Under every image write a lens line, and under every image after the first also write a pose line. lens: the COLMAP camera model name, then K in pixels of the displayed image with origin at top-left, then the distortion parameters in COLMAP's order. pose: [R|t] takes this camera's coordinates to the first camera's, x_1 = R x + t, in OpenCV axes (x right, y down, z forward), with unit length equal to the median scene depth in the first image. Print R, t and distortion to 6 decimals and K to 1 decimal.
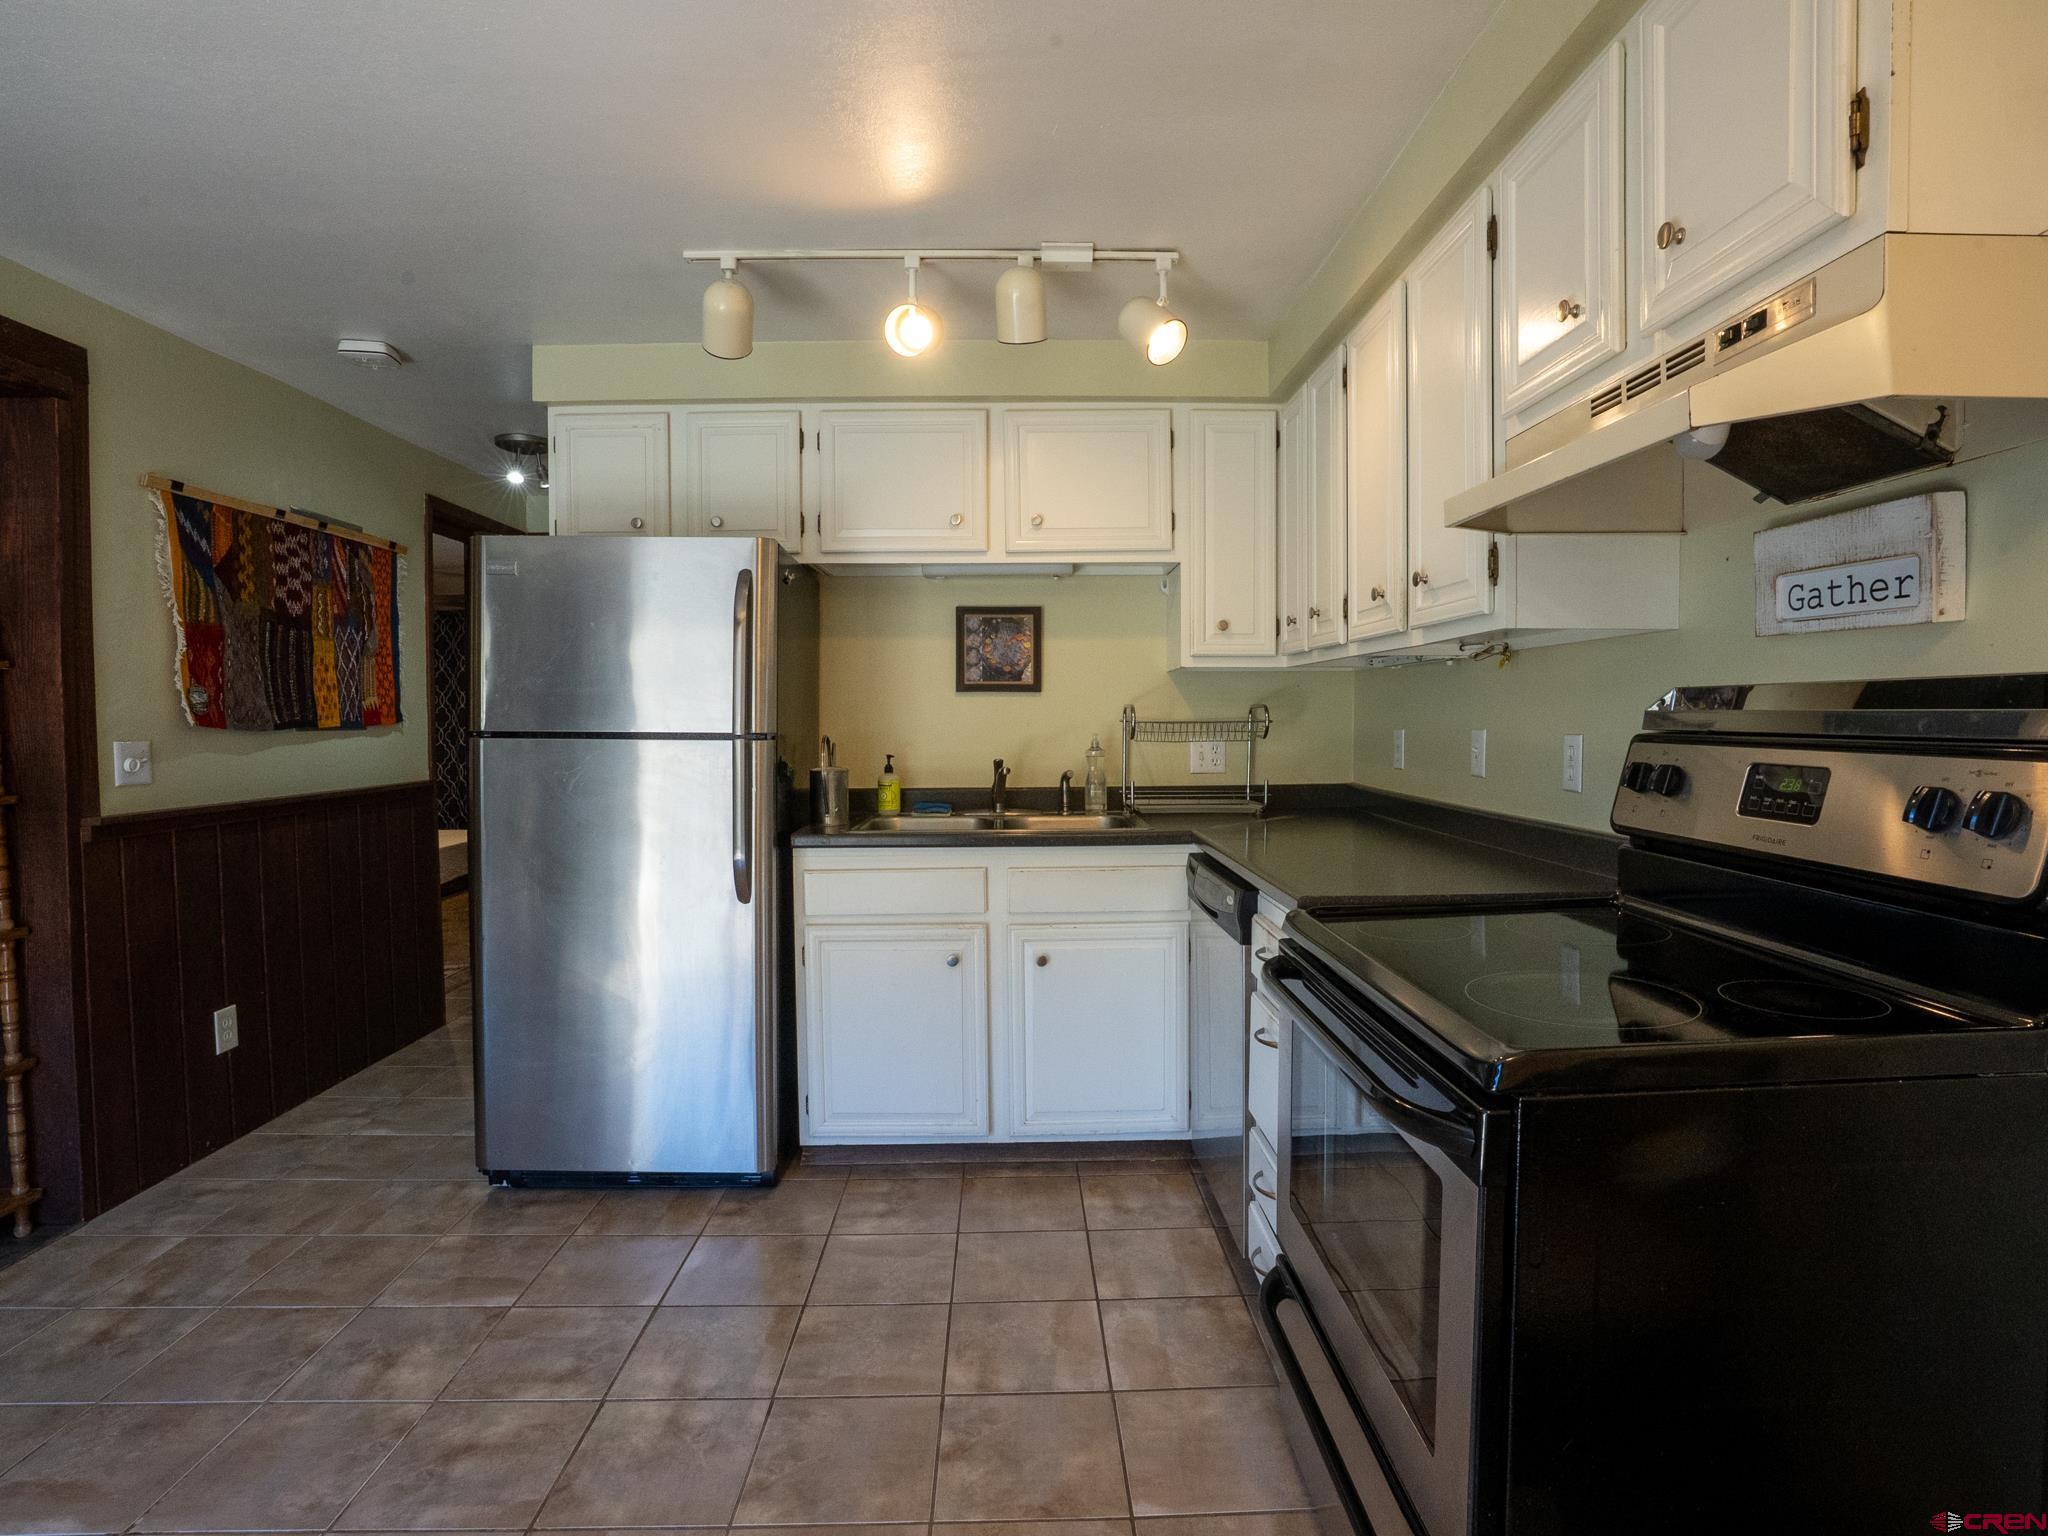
lens RADIAL K [[1062.1, 0, 1030.3], [0, 1062.1, 767.3], [0, 0, 1]] dist [-0.072656, 0.030888]
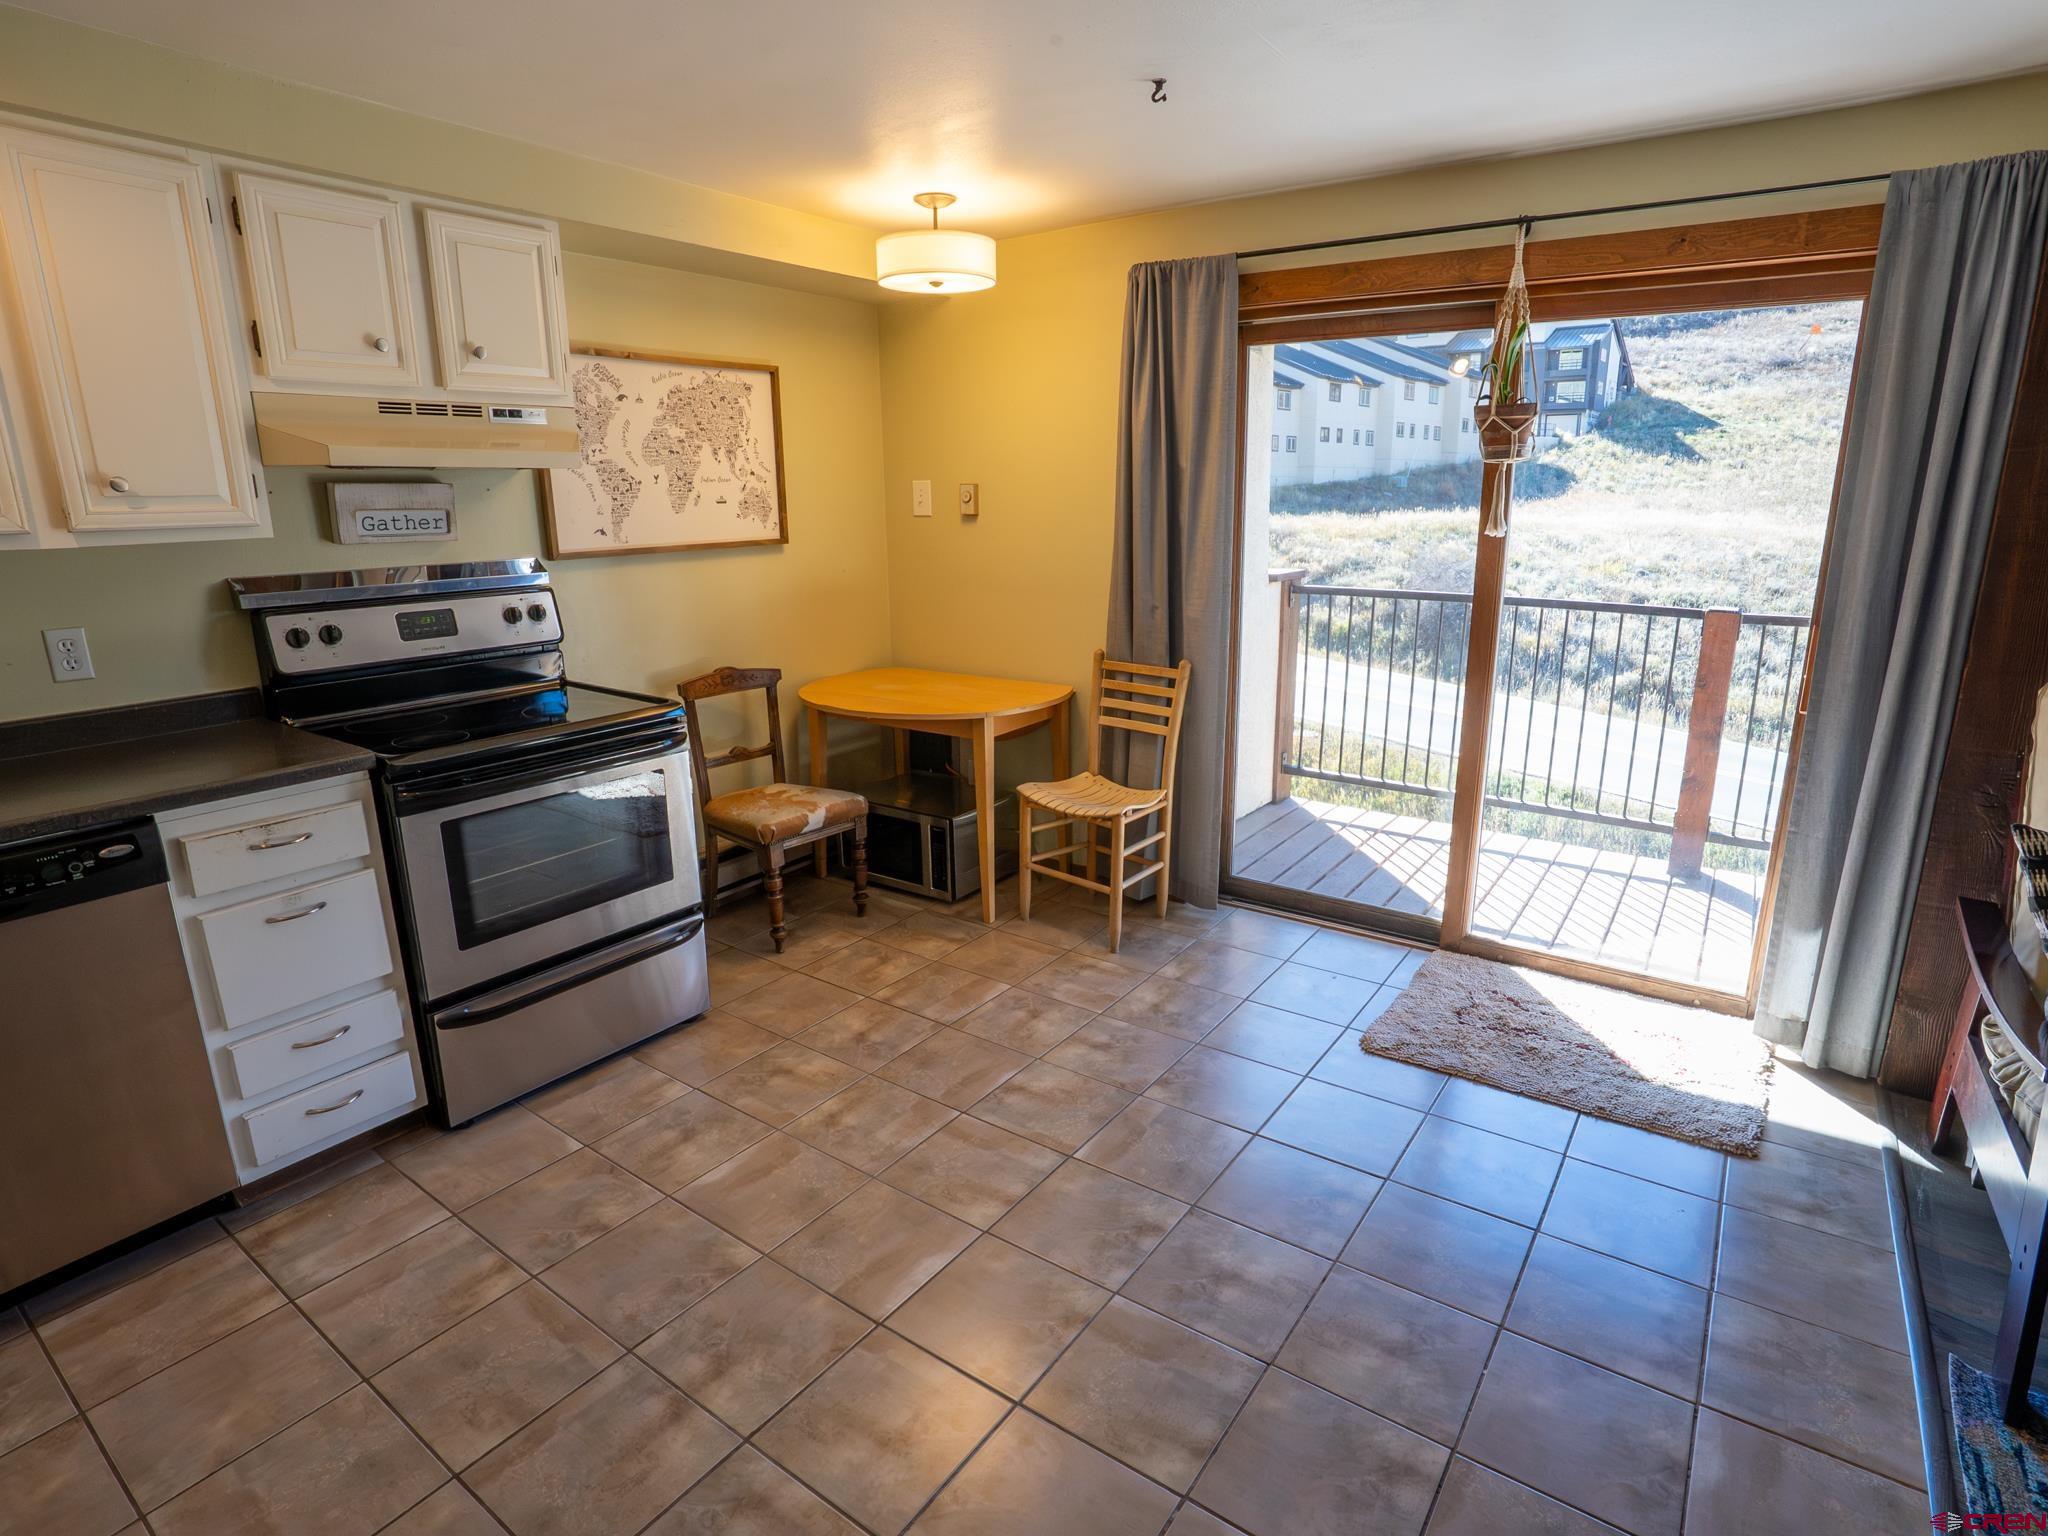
lens RADIAL K [[1062.1, 0, 1030.3], [0, 1062.1, 767.3], [0, 0, 1]] dist [-0.072656, 0.030888]
pose [[-0.797628, -0.136774, 0.587438, -0.747328], [0.045347, 0.957594, 0.284529, -0.120266], [-0.601443, 0.253587, -0.757602, 0.985559]]
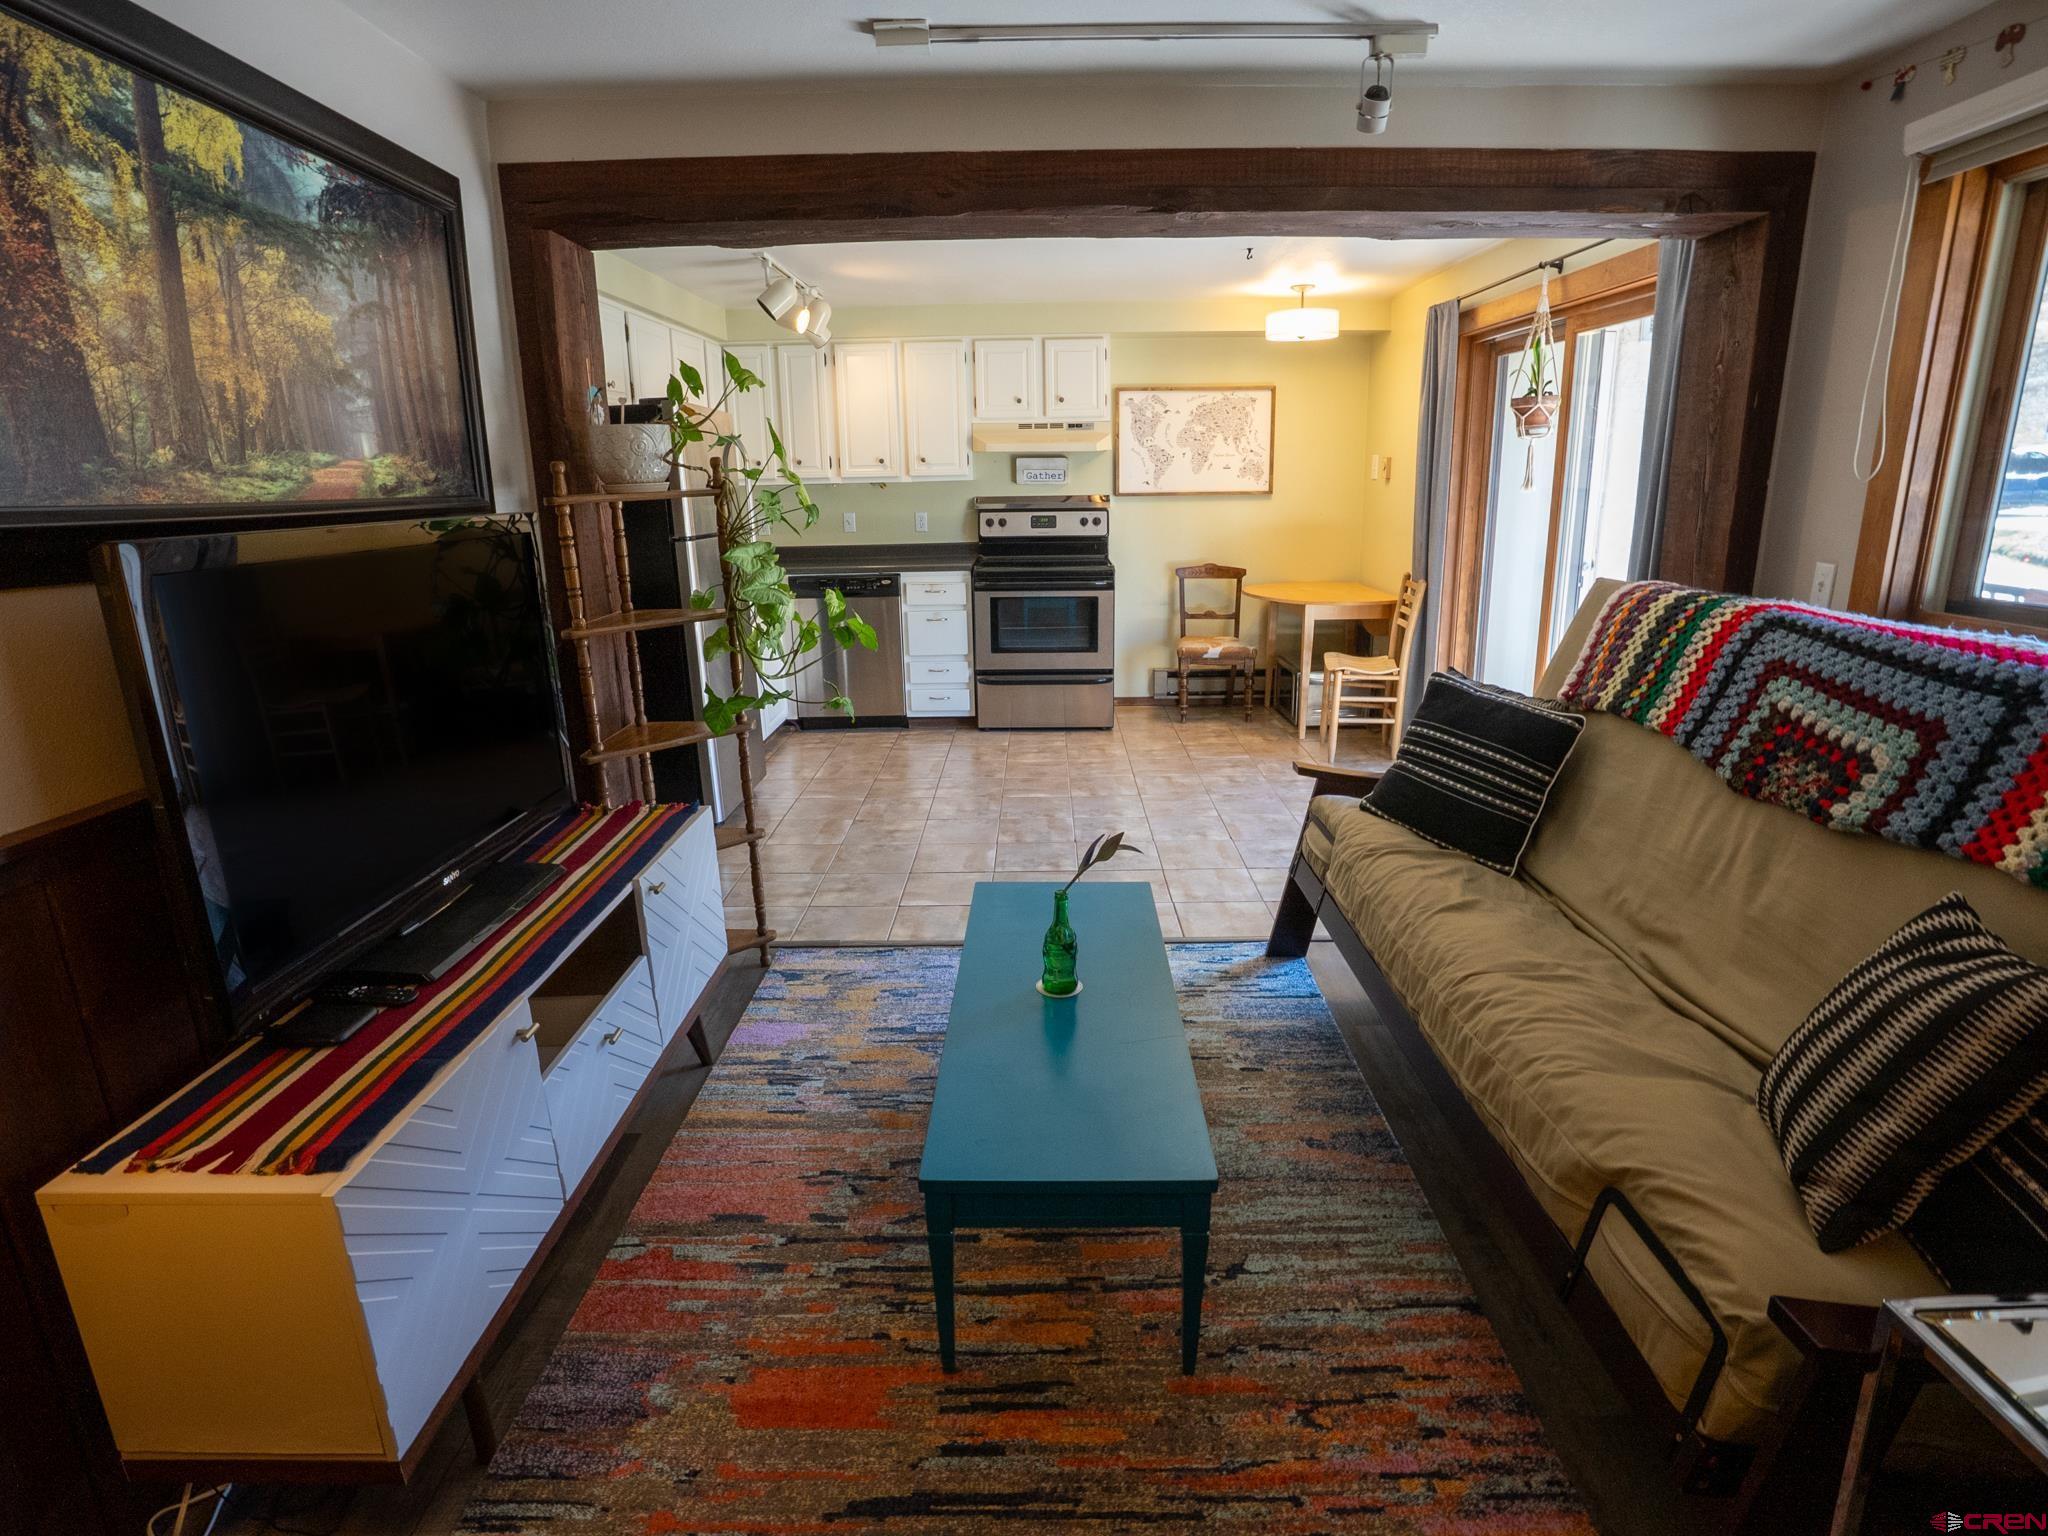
lens RADIAL K [[1062.1, 0, 1030.3], [0, 1062.1, 767.3], [0, 0, 1]] dist [-0.072656, 0.030888]
pose [[0.034949, -0.262871, 0.964198, -2.050830], [0.063453, 0.963424, 0.260360, -0.076279], [-0.997373, 0.052082, 0.050351, 0.457263]]
